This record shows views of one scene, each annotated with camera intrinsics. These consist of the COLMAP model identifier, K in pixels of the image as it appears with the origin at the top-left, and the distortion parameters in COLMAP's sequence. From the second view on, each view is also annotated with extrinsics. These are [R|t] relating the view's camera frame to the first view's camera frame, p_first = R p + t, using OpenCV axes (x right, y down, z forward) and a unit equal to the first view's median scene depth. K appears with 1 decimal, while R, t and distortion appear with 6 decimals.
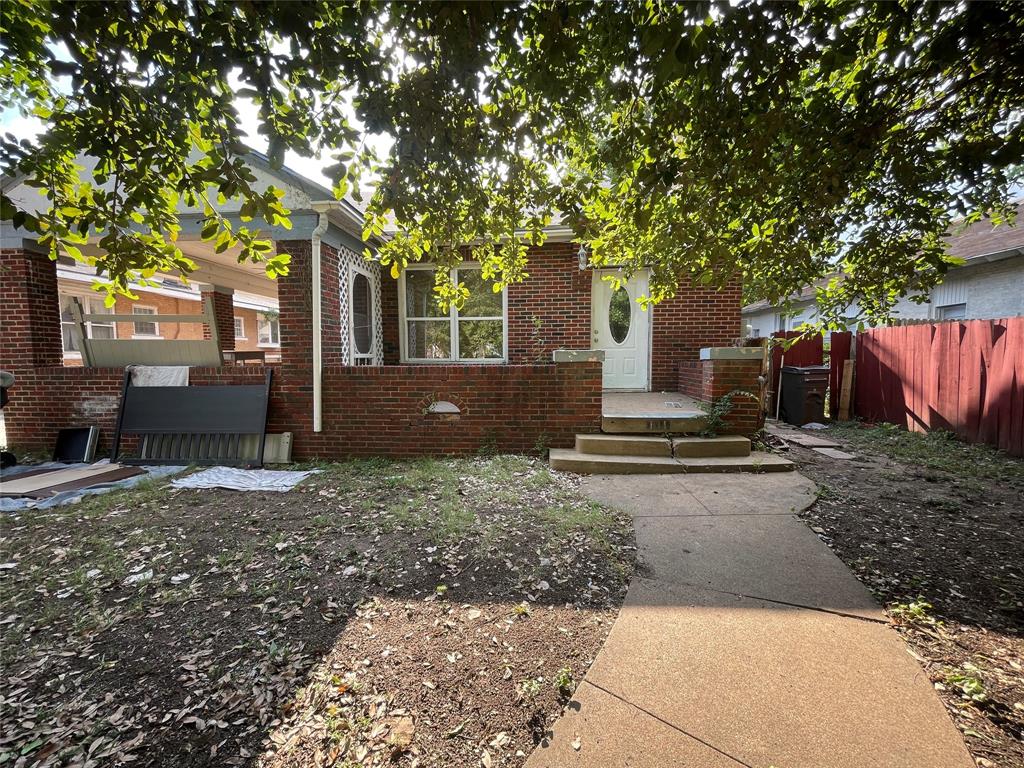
lens RADIAL K [[409.9, 0, 511.3], [0, 409.9, 379.9], [0, 0, 1]] dist [-0.001479, -0.000114]
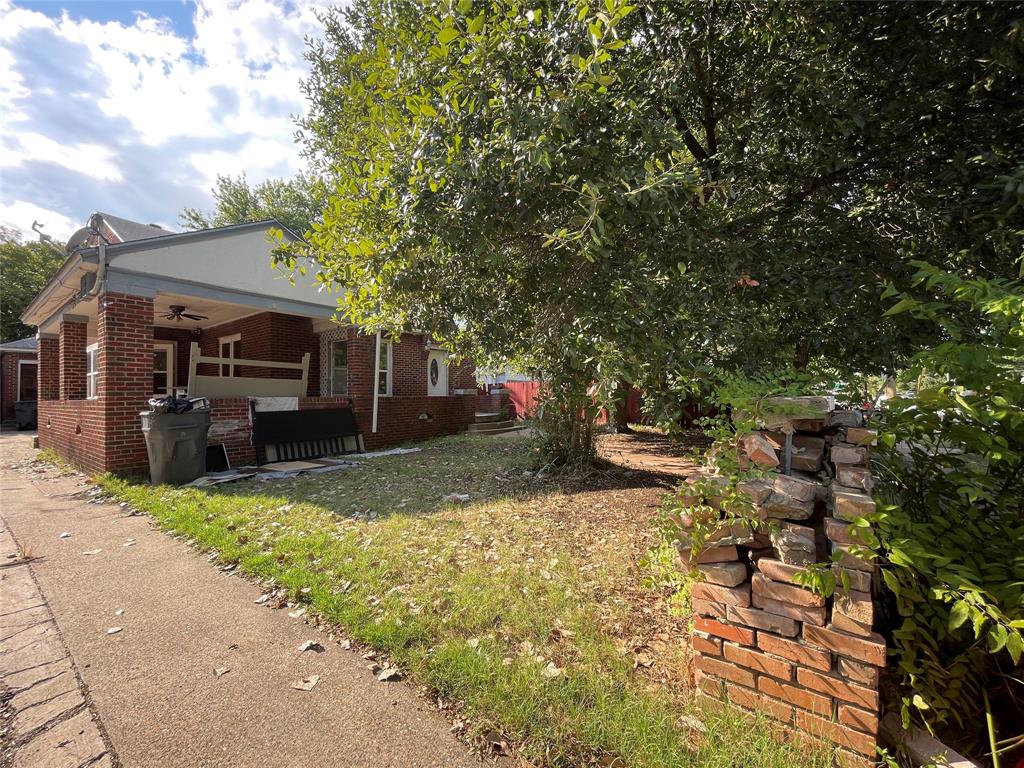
lens RADIAL K [[409.9, 0, 514.2], [0, 409.9, 386.0], [0, 0, 1]] dist [-0.001479, -0.000114]
pose [[0.532937, 0.016870, 0.845987, -1.599104], [0.053202, 0.997155, -0.053399, 0.048718], [-0.844481, 0.073466, 0.530523, -0.473225]]
